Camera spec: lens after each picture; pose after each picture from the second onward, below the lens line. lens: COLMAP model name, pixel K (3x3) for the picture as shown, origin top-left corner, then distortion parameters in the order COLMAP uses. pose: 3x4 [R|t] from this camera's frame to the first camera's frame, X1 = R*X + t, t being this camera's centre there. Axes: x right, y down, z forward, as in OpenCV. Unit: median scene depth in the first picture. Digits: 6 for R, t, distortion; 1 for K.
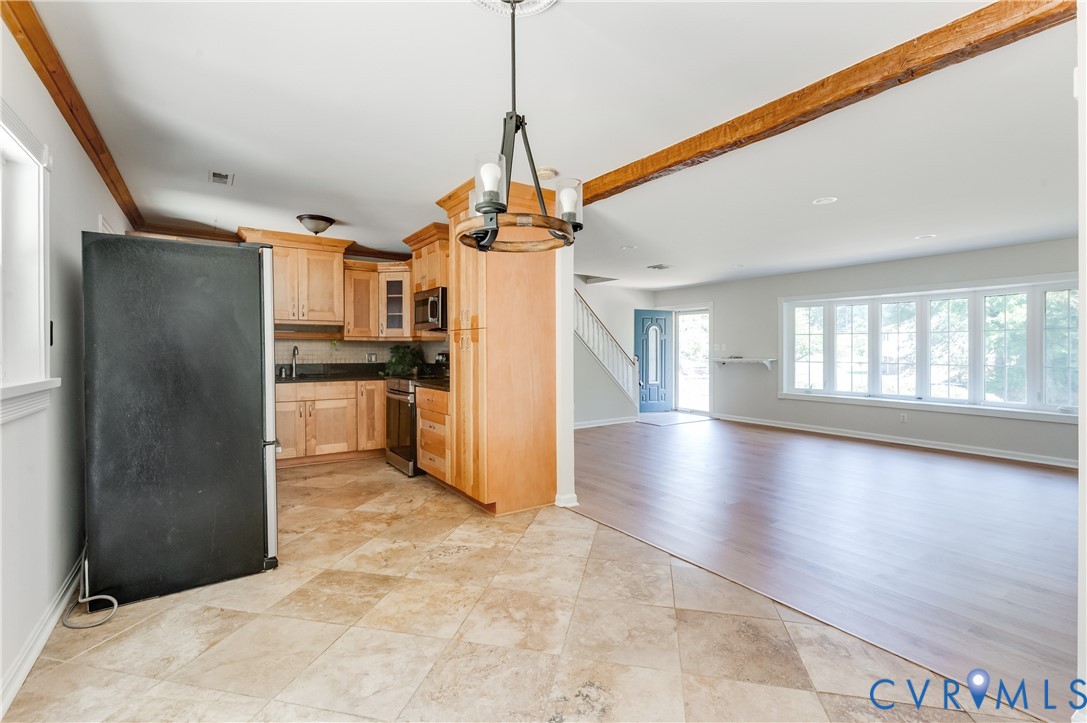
lens RADIAL K [[483.4, 0, 539.3], [0, 483.4, 353.1], [0, 0, 1]] dist [0.000665, -0.000563]
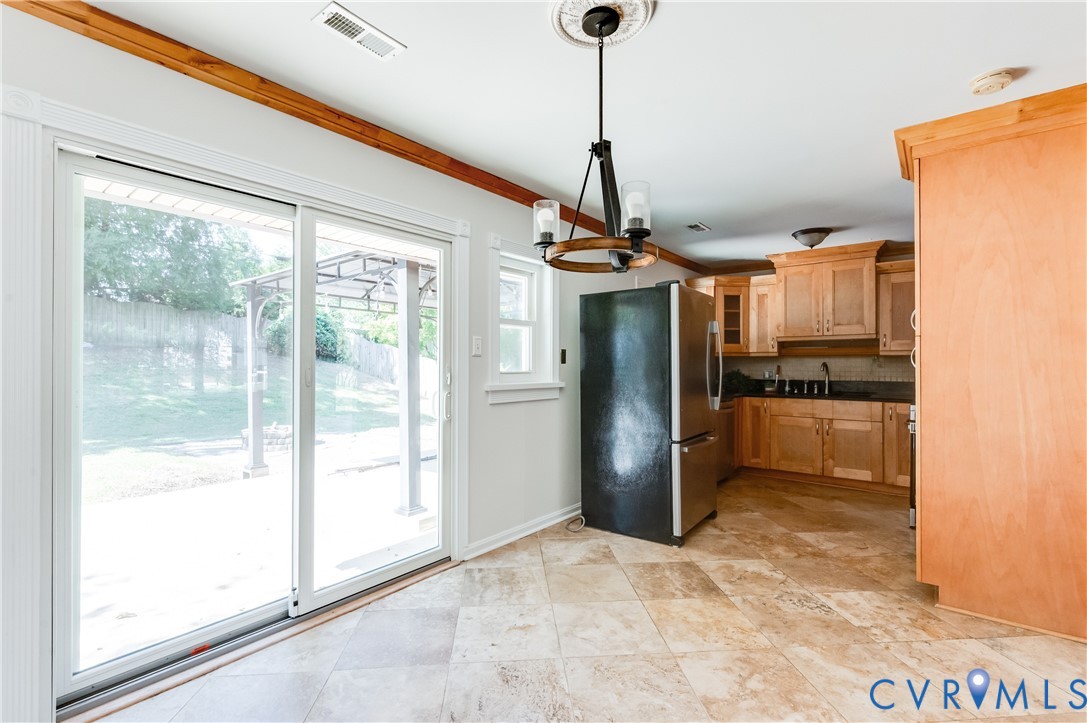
lens RADIAL K [[488.5, 0, 547.9], [0, 488.5, 361.1], [0, 0, 1]] dist [0.001975, -0.000275]
pose [[0.304457, -0.008773, -0.952486, 0.387625], [-0.007867, 0.999900, -0.011725, -0.000542], [0.952494, 0.011063, 0.304357, 0.237138]]
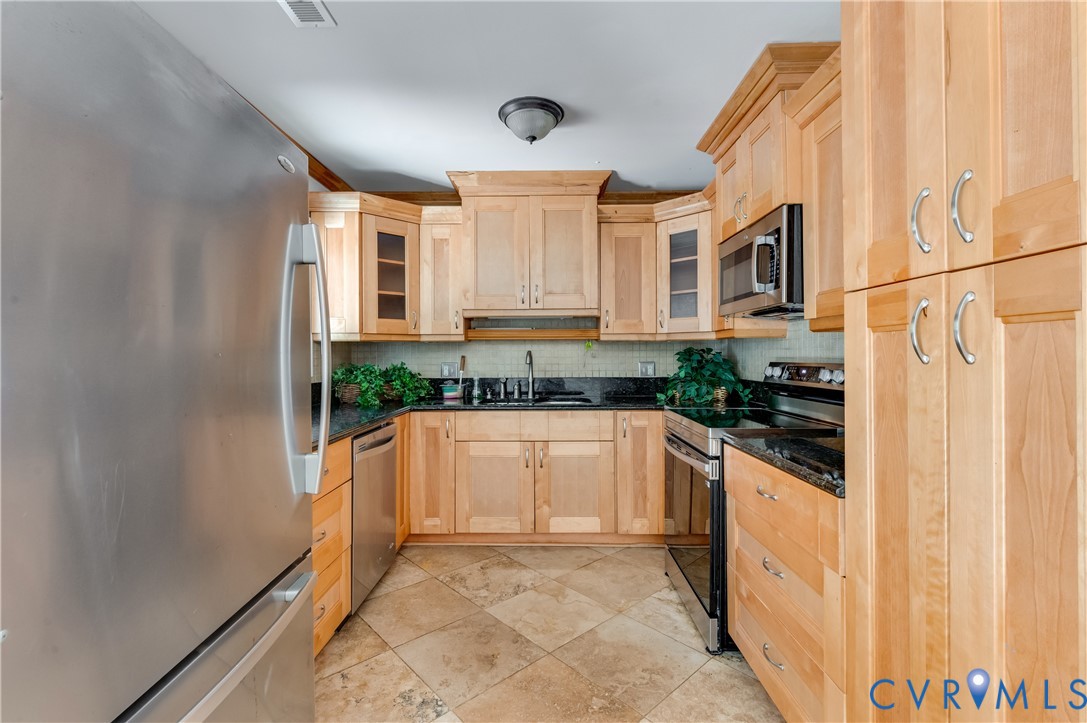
lens RADIAL K [[486.0, 0, 541.5], [0, 486.0, 349.4], [0, 0, 1]] dist [0.003359, -0.000697]
pose [[0.821640, -0.009497, -0.569928, -0.176112], [0.001058, 0.999885, -0.015136, -0.008752], [0.570006, 0.011834, 0.821555, 0.688277]]
